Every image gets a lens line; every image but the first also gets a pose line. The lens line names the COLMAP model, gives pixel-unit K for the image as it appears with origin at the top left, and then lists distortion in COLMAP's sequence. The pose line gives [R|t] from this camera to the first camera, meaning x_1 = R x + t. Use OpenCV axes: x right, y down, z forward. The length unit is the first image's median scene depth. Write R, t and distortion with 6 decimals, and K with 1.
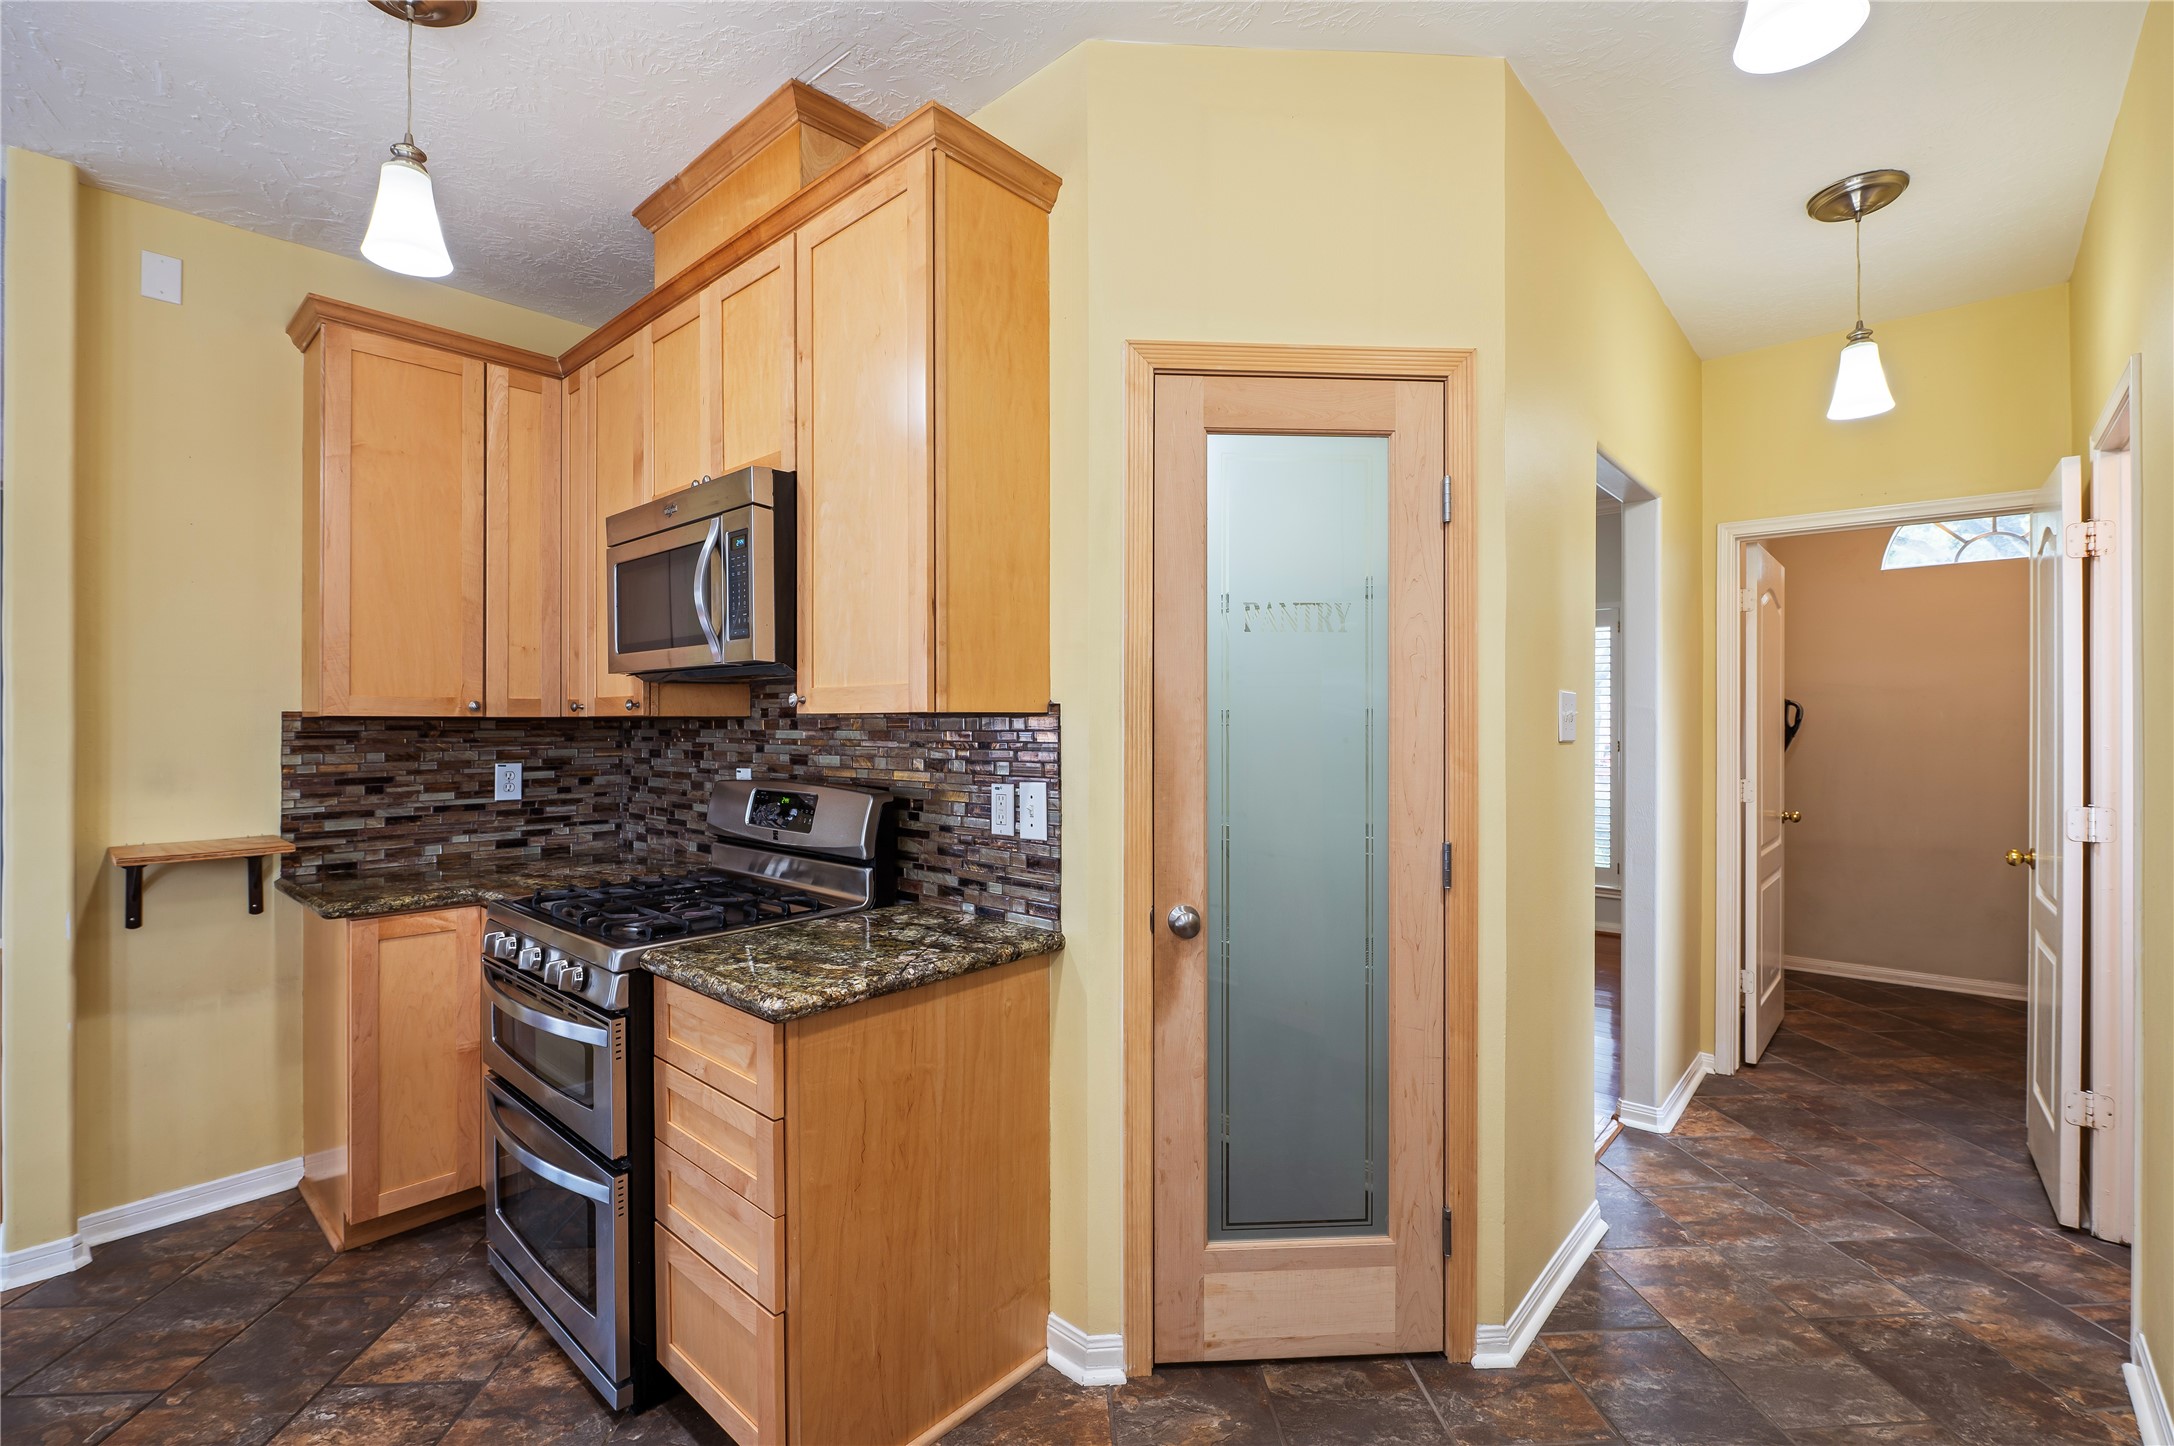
lens RADIAL K [[984.6, 0, 1076.0], [0, 984.6, 735.1], [0, 0, 1]] dist [-0.000835, -0.001101]
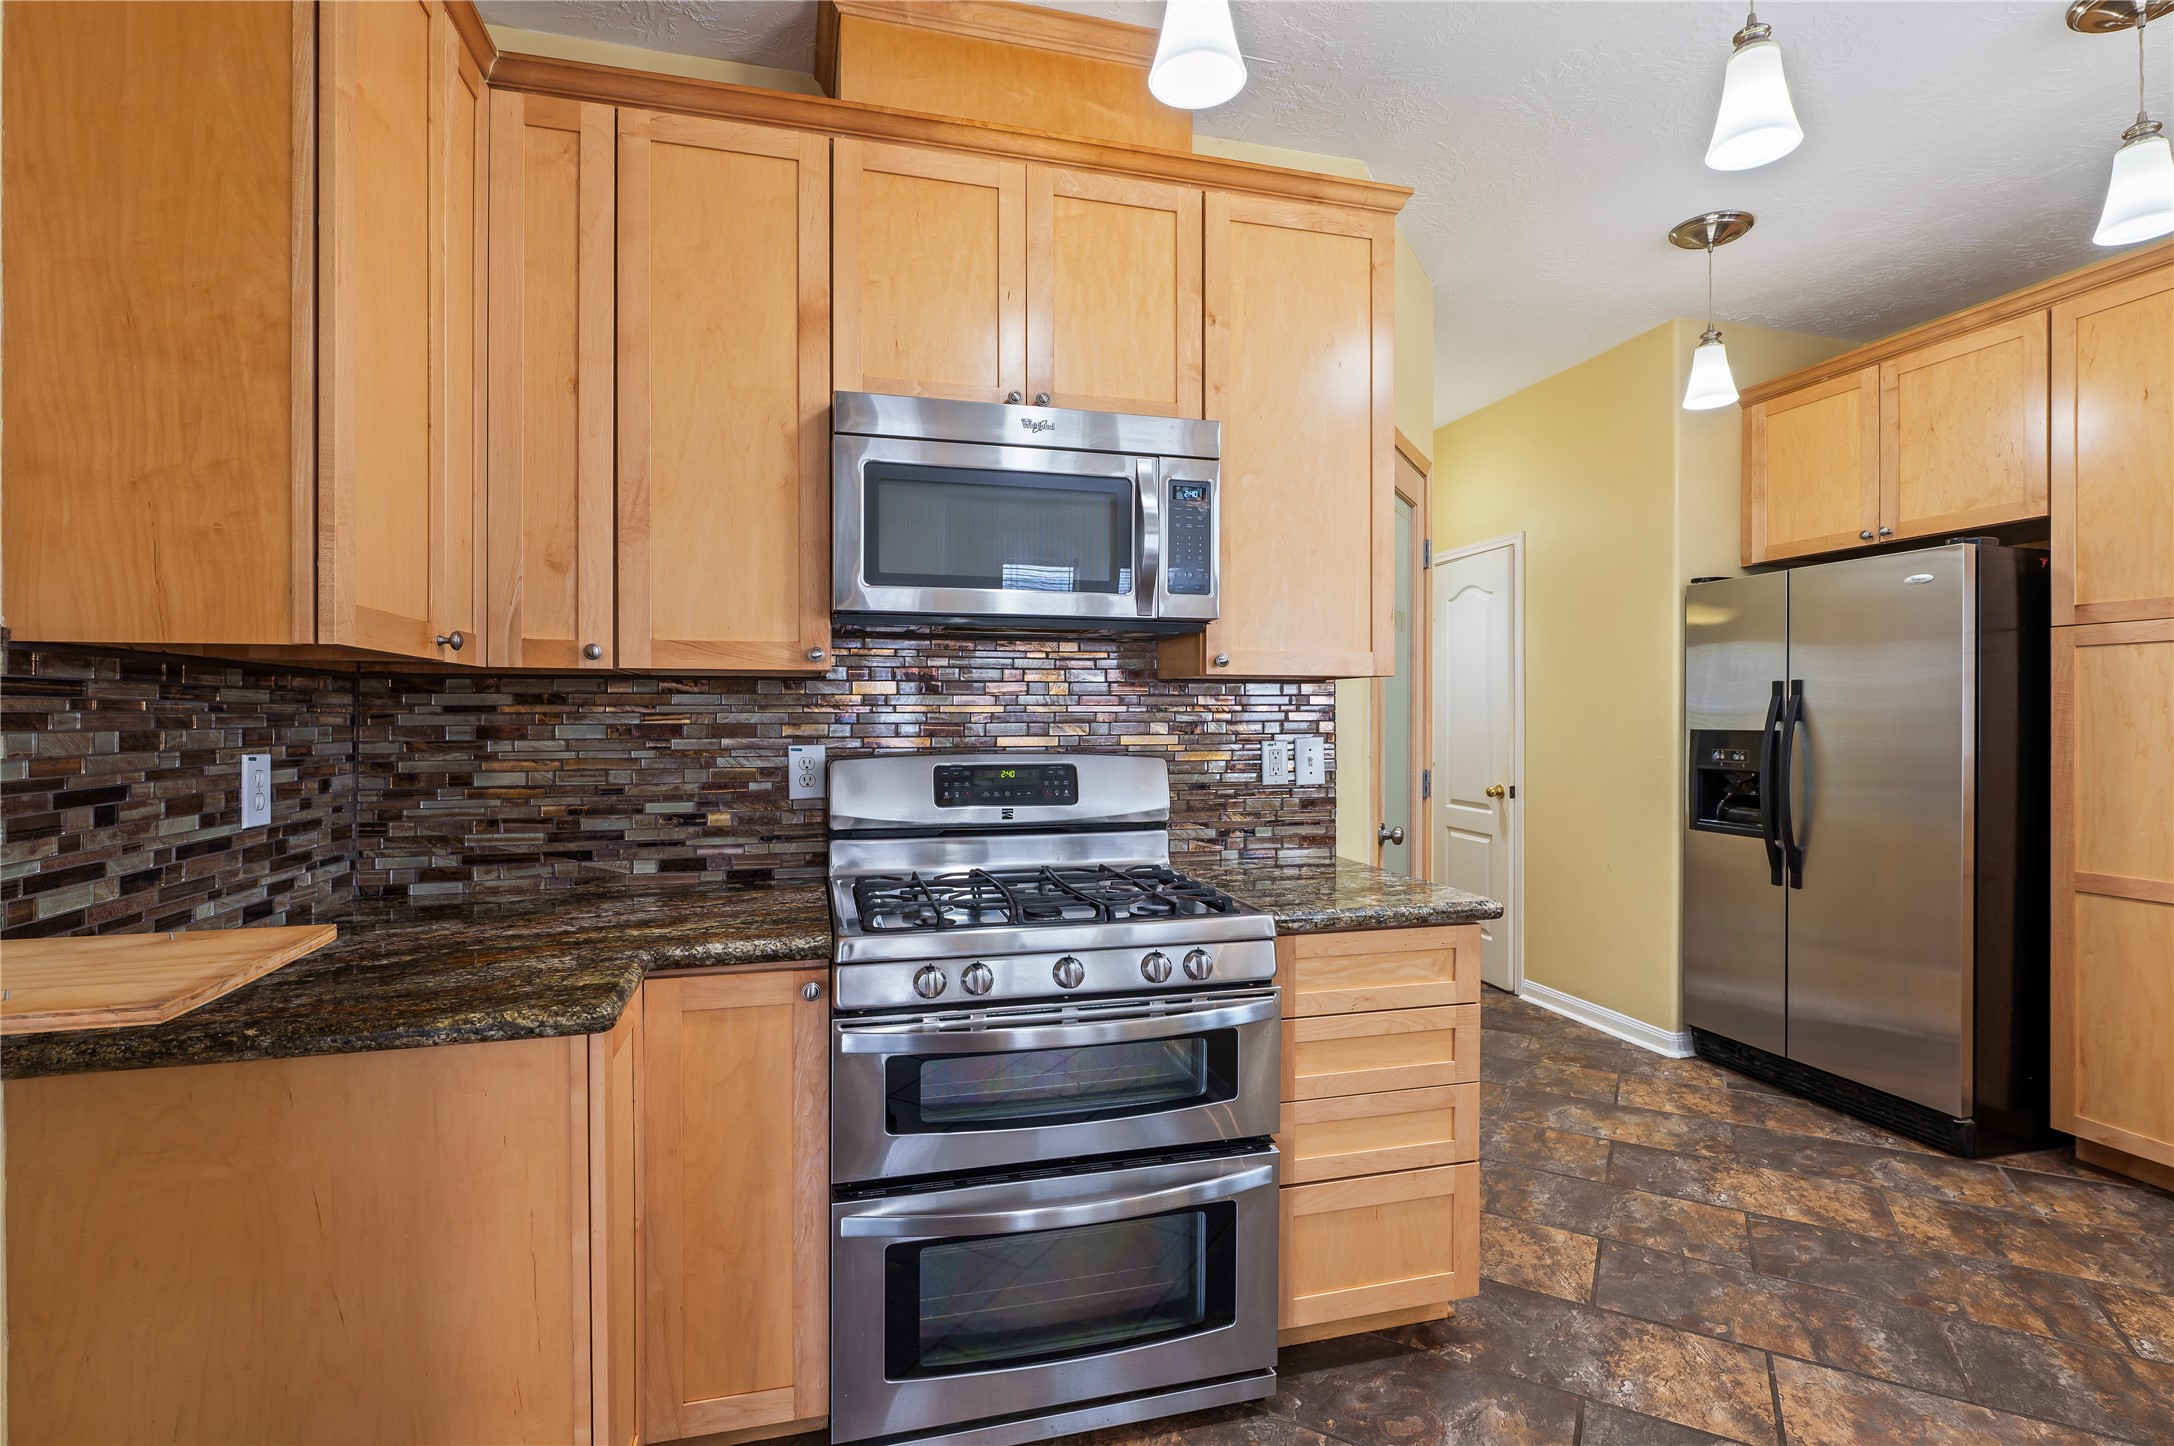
lens RADIAL K [[984.6, 0, 1097.2], [0, 984.6, 715.2], [0, 0, 1]] dist [-0.000835, -0.001101]
pose [[0.541176, 0.002875, 0.840905, -0.866838], [0.012720, 0.999852, -0.011604, 0.022365], [-0.840813, 0.016976, 0.541059, 0.404234]]
